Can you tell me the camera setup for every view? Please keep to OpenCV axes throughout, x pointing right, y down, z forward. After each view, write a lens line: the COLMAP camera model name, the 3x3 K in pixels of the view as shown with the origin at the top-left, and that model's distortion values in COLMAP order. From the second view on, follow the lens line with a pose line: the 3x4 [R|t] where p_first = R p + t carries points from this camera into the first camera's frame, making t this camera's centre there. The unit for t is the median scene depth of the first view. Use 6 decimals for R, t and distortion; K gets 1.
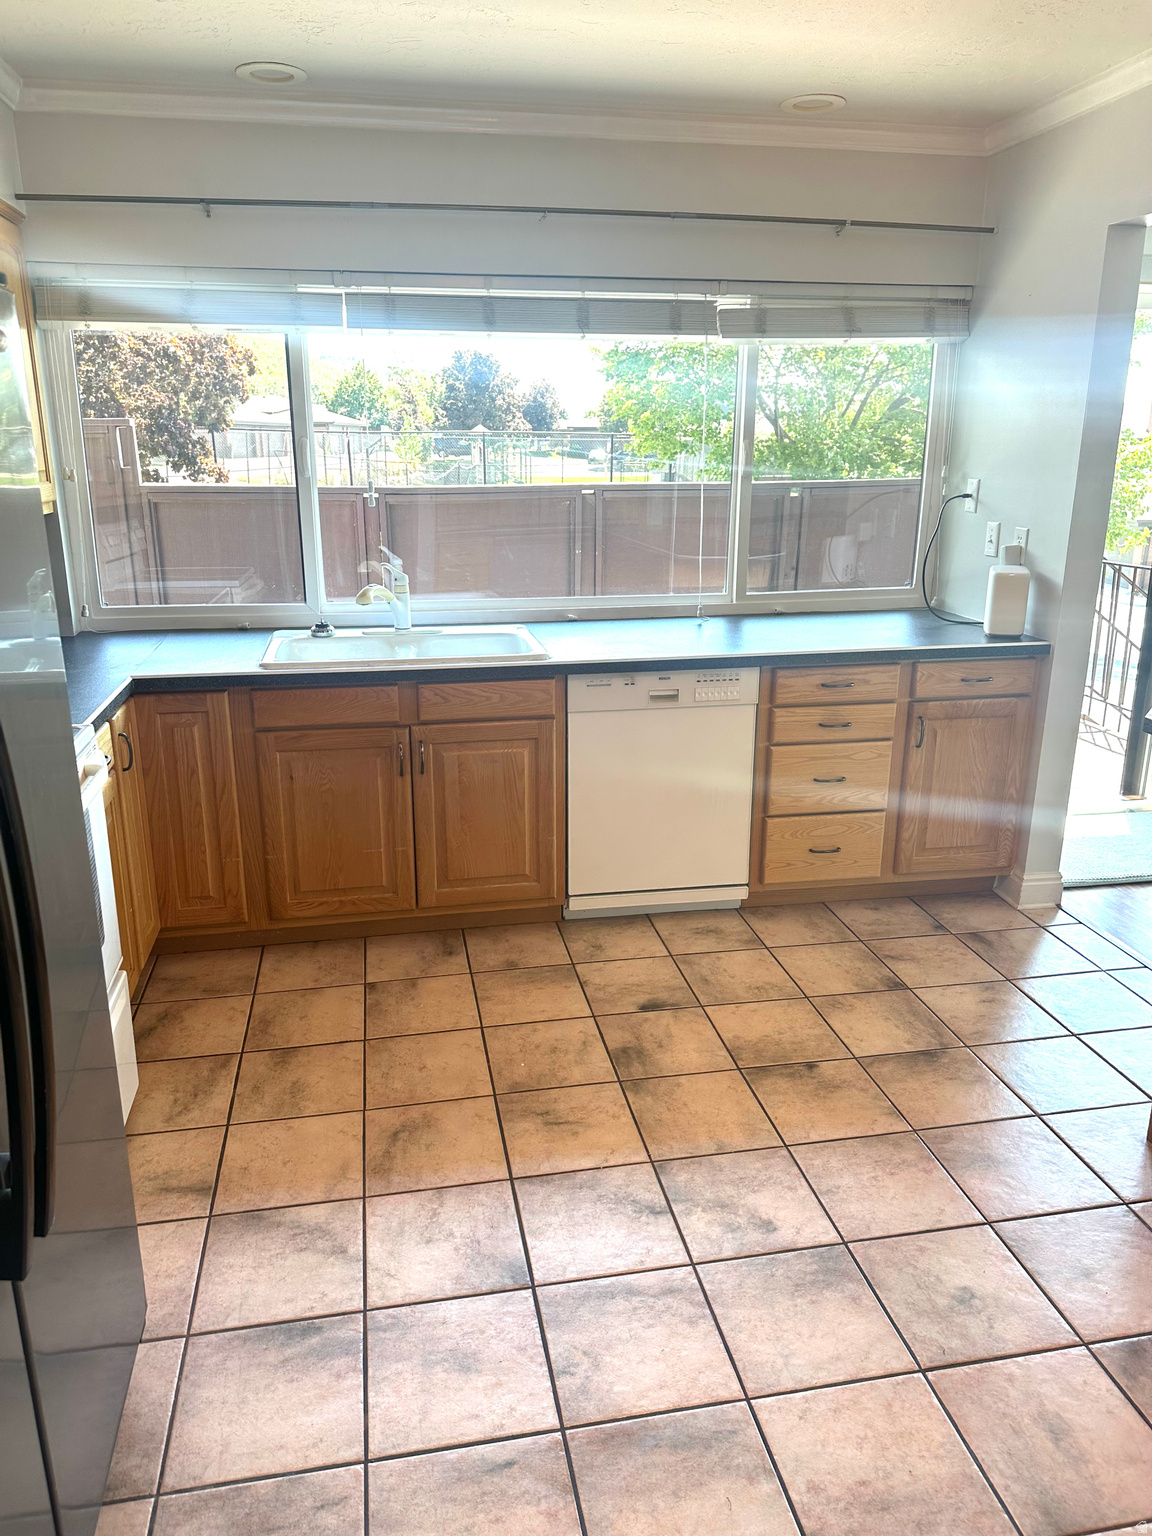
lens RADIAL K [[1087.3, 0, 549.7], [0, 1087.3, 764.6], [0, 0, 1]] dist [0.045502, -0.045071]
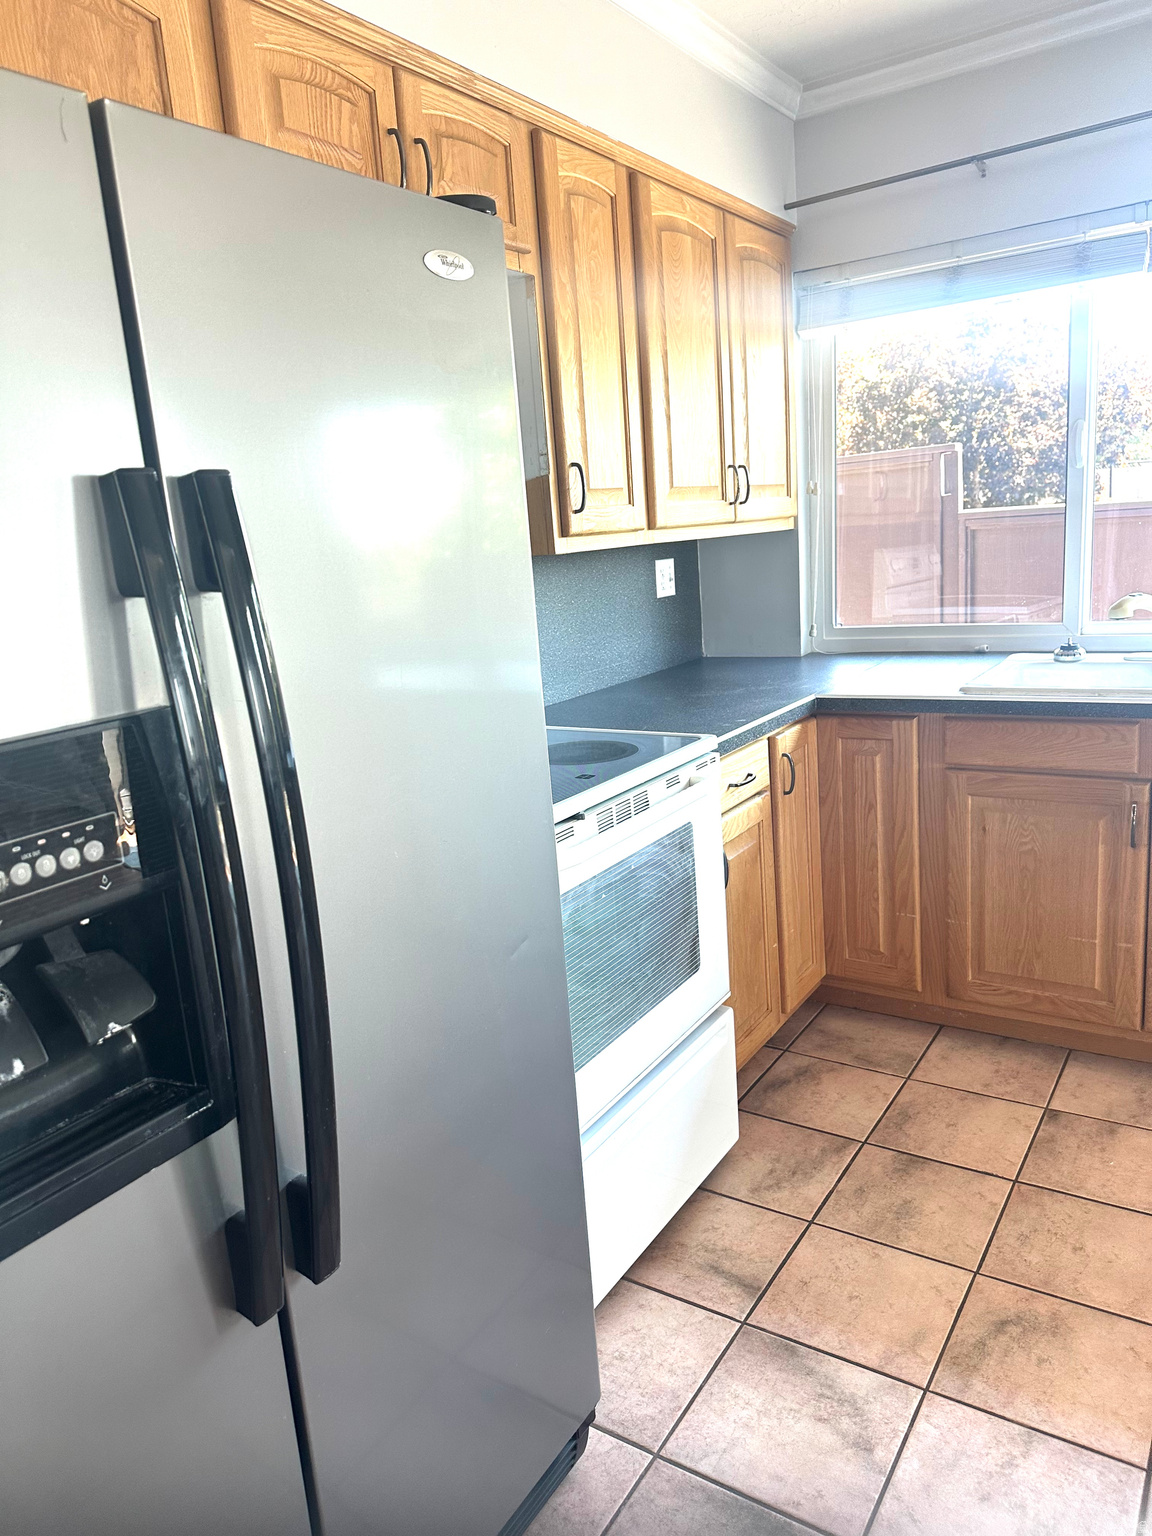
lens RADIAL K [[1087.3, 0, 572.4], [0, 1087.3, 765.3], [0, 0, 1]] dist [0.045502, -0.045071]
pose [[0.724937, 0.096067, -0.682083, 0.096119], [-0.128359, 0.991722, 0.003254, 0.001311], [0.676749, 0.085192, 0.731268, 0.193503]]
